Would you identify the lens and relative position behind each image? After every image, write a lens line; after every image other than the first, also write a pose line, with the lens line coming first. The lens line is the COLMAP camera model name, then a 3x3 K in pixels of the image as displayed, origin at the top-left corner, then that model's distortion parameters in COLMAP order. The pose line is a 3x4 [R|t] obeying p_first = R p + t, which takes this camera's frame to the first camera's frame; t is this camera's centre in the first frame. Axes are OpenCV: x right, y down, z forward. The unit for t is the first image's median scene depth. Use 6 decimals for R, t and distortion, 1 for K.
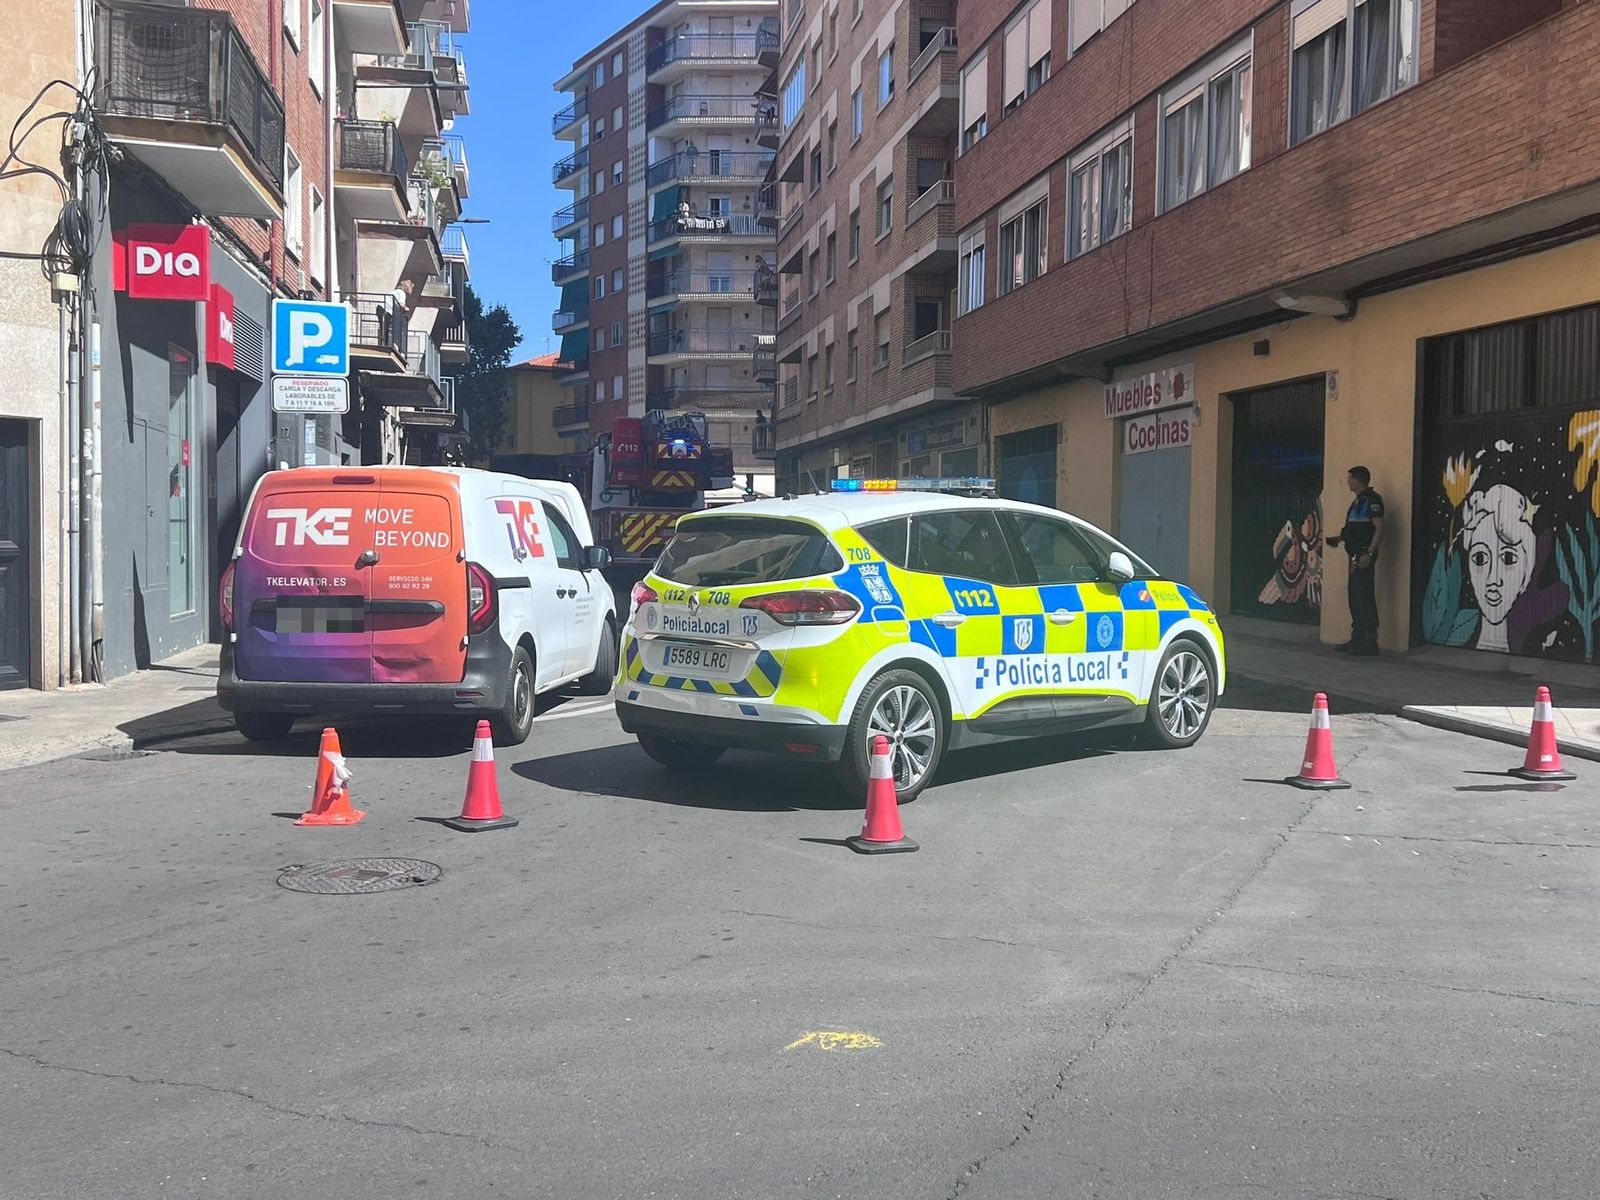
lens RADIAL K [[1694.0, 0, 800.0], [0, 1694.0, 600.0], [0, 0, 1]] dist [0.096405, -0.014742]
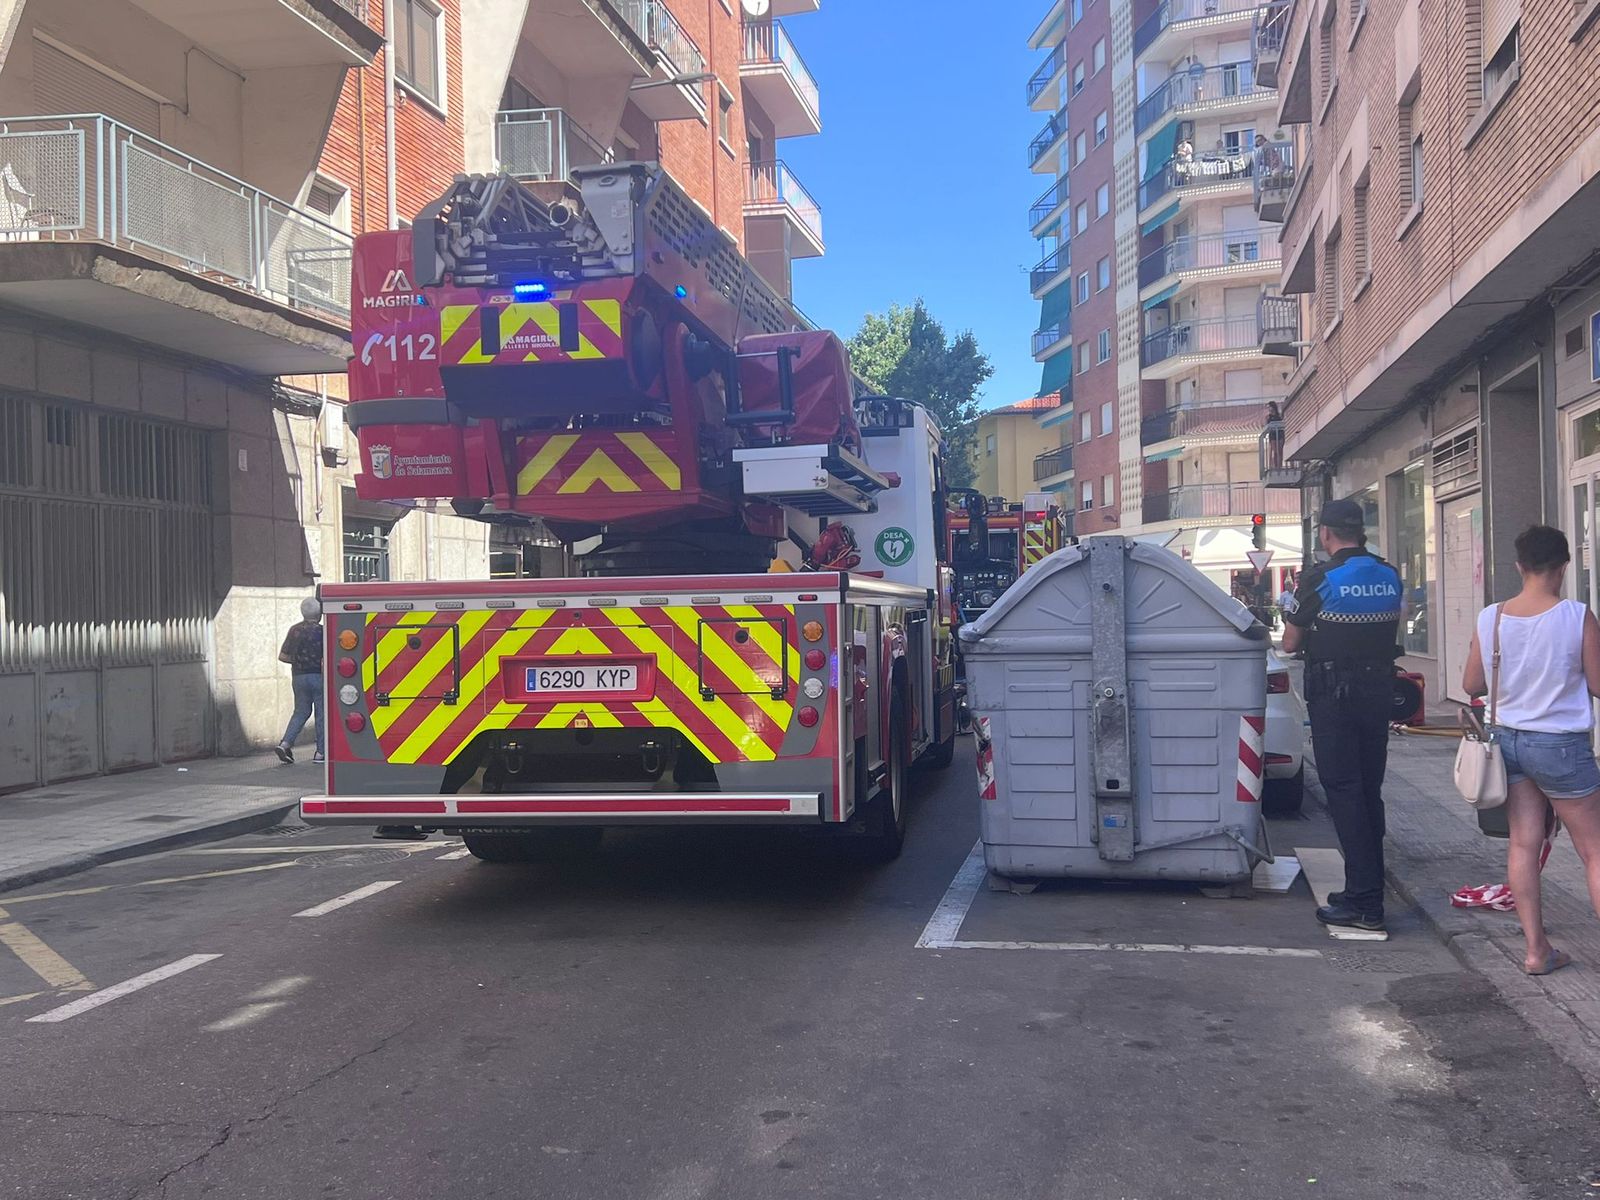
lens RADIAL K [[1694.0, 0, 800.0], [0, 1694.0, 600.0], [0, 0, 1]] dist [0.096405, -0.014742]
pose [[0.939204, -0.041514, -0.340842, 0.014593], [0.025271, 0.998329, -0.051960, -0.013962], [0.342430, 0.040187, 0.938684, 0.289456]]
